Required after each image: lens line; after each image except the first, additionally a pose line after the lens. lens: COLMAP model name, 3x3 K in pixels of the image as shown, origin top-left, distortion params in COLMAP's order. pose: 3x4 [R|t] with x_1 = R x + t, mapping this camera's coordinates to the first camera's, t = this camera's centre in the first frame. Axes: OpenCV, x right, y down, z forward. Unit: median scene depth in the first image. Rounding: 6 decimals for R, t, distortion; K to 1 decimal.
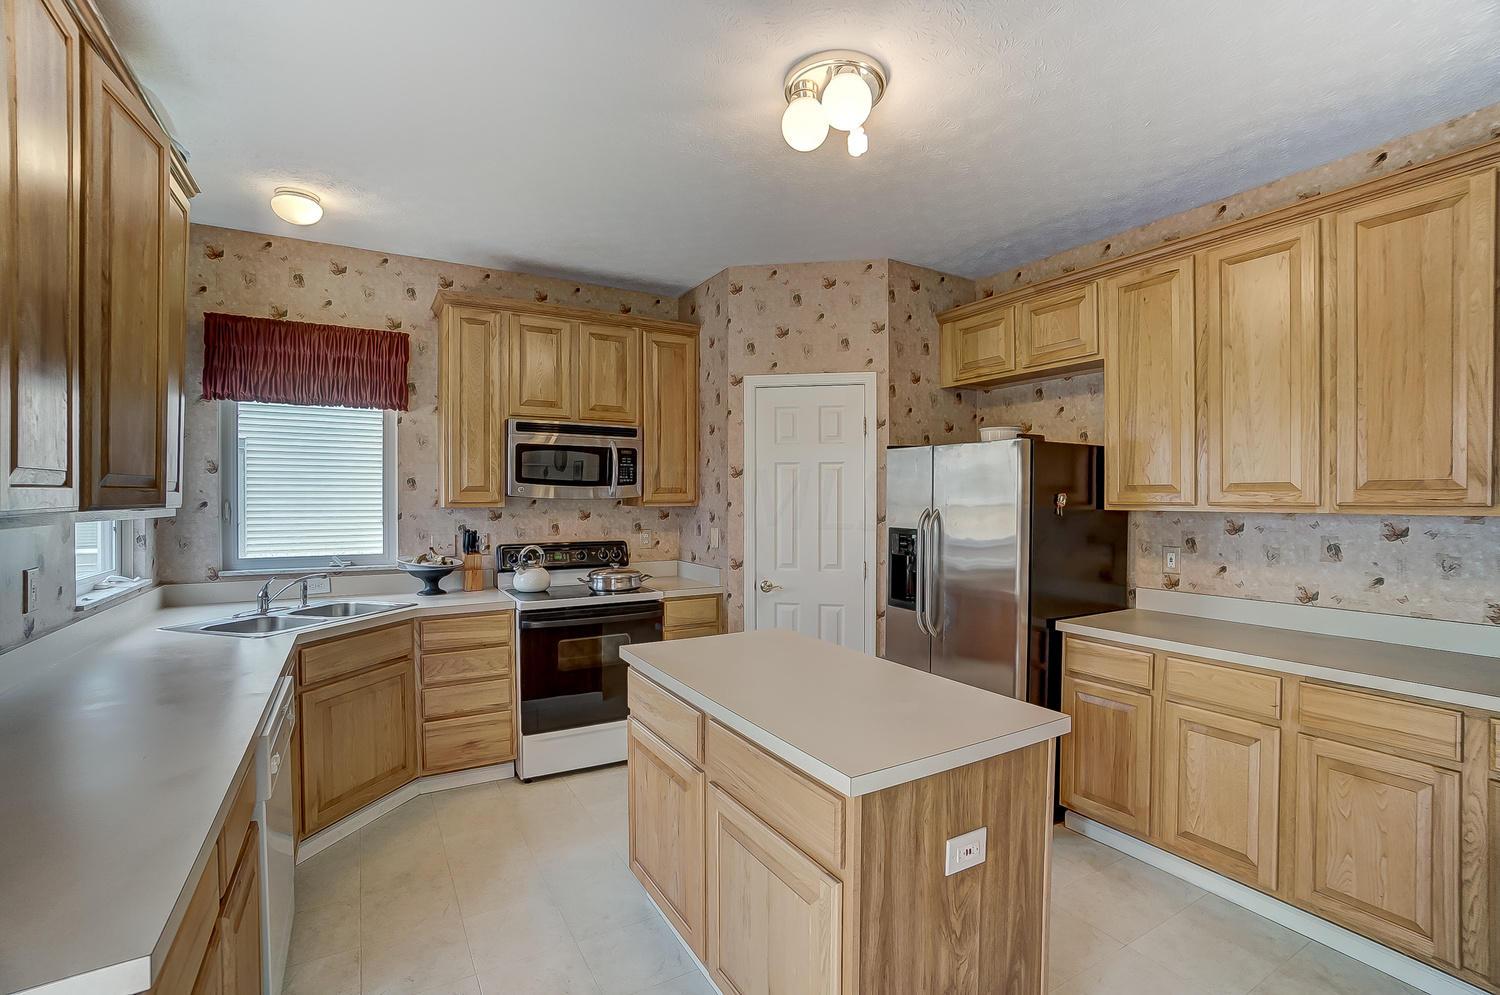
lens RADIAL K [[678.1, 0, 750.0], [0, 678.1, 497.5], [0, 0, 1]] dist [-0.071611, 0.031042]
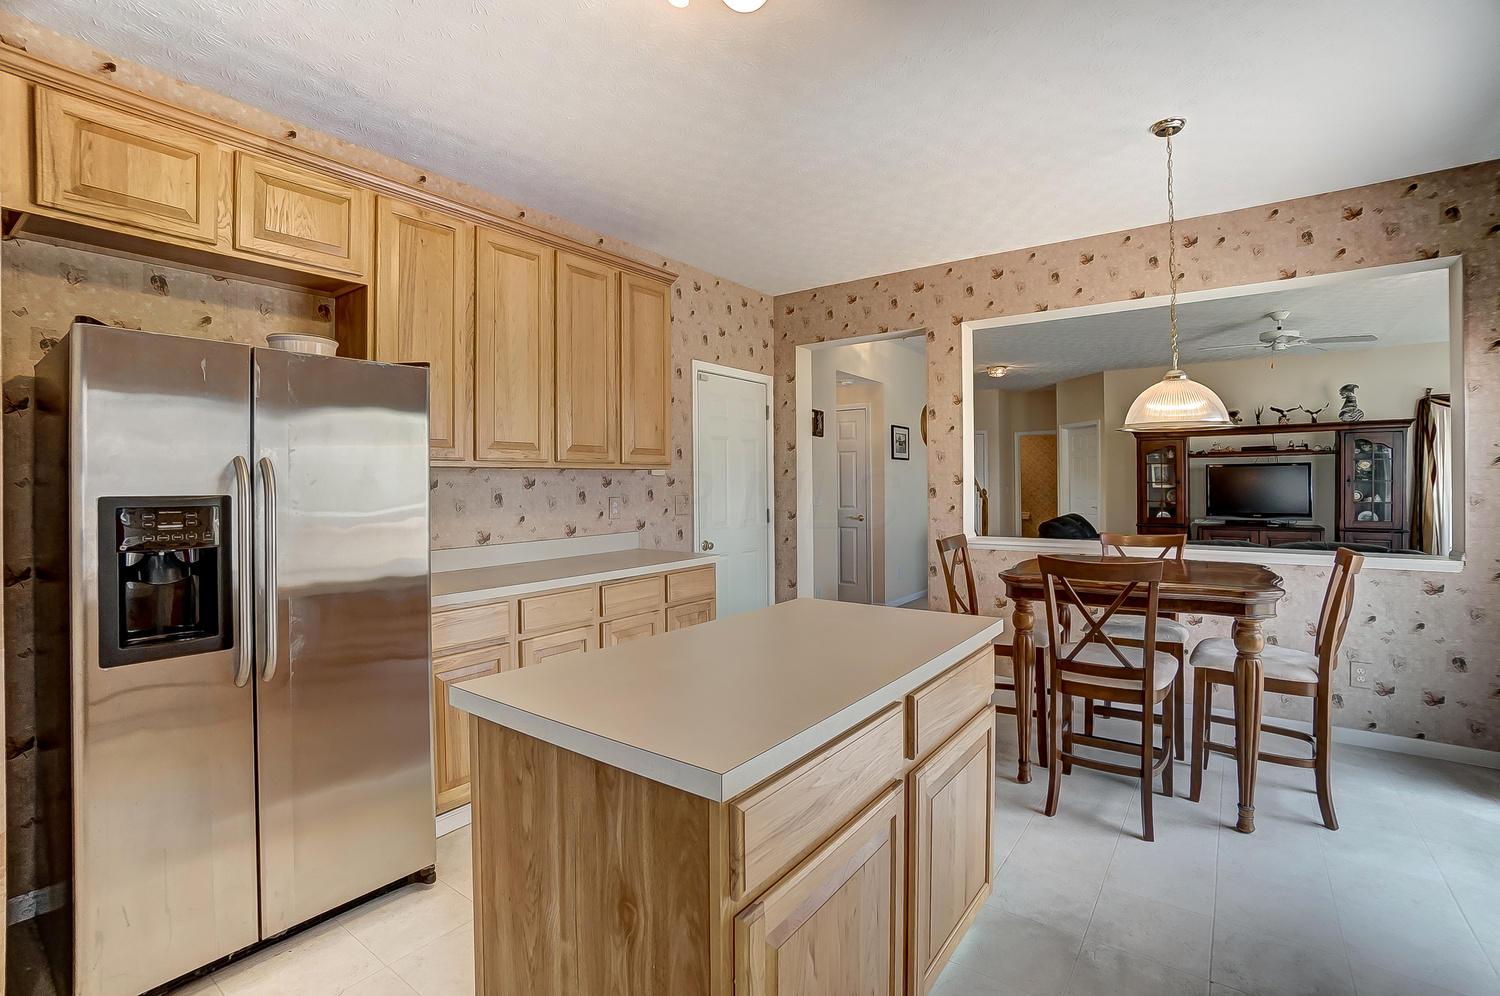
lens RADIAL K [[678.1, 0, 750.0], [0, 678.1, 498.0], [0, 0, 1]] dist [-0.071611, 0.031042]
pose [[-0.365349, -0.022992, 0.930587, -0.487048], [0.002465, 0.999668, 0.025666, 0.045355], [-0.930867, 0.011671, -0.365171, 0.986781]]
